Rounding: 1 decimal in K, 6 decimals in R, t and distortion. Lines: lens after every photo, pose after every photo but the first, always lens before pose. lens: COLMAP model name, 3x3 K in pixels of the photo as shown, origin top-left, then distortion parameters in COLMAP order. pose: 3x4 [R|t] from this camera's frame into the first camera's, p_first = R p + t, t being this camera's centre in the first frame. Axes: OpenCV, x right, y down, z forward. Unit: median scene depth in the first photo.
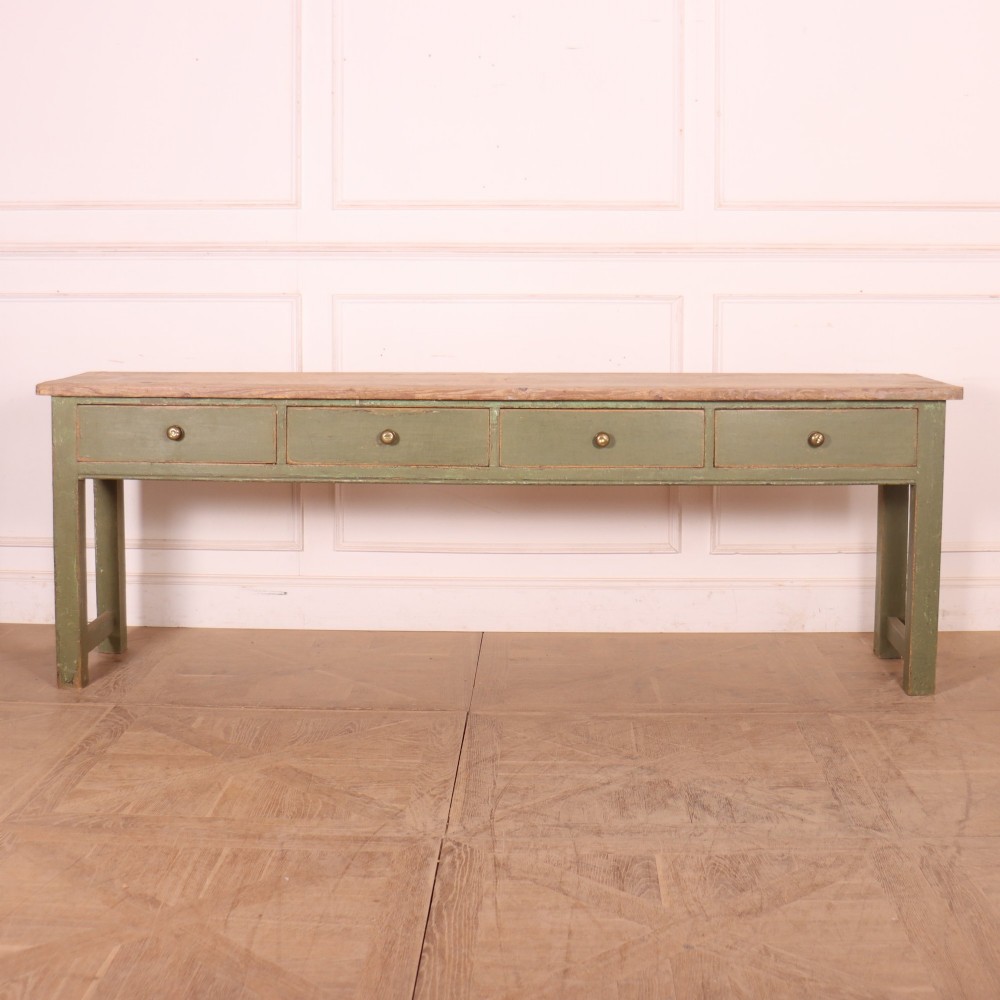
lens RADIAL K [[1615.8, 0, 468.9], [0, 1615.8, 430.6], [0, 0, 1]] dist [-0.112122, 0.000000]
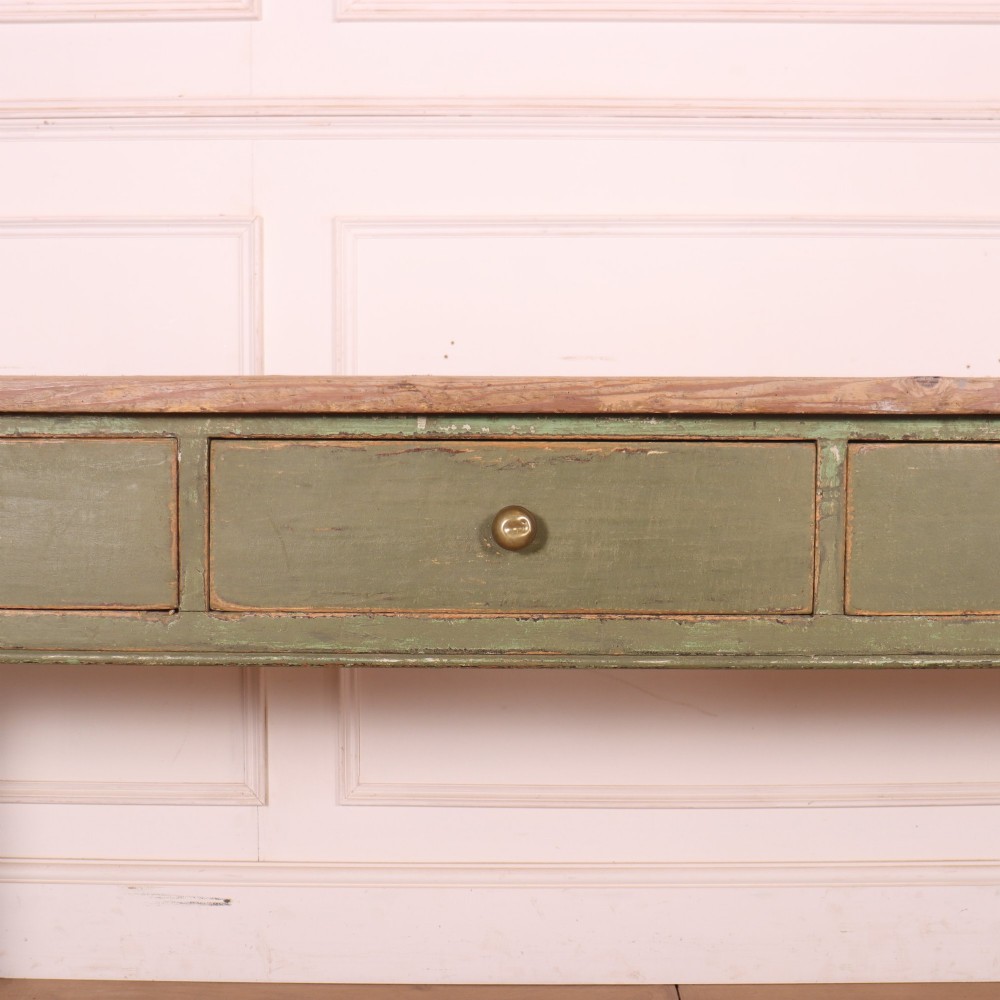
lens RADIAL K [[1615.8, 0, 468.1], [0, 1615.8, 485.6], [0, 0, 1]] dist [-0.112122, 0.000000]
pose [[0.999911, -0.004469, 0.012546, -0.063468], [0.005111, 0.998654, -0.051617, 0.012172], [-0.012298, 0.051677, 0.998588, 0.665923]]
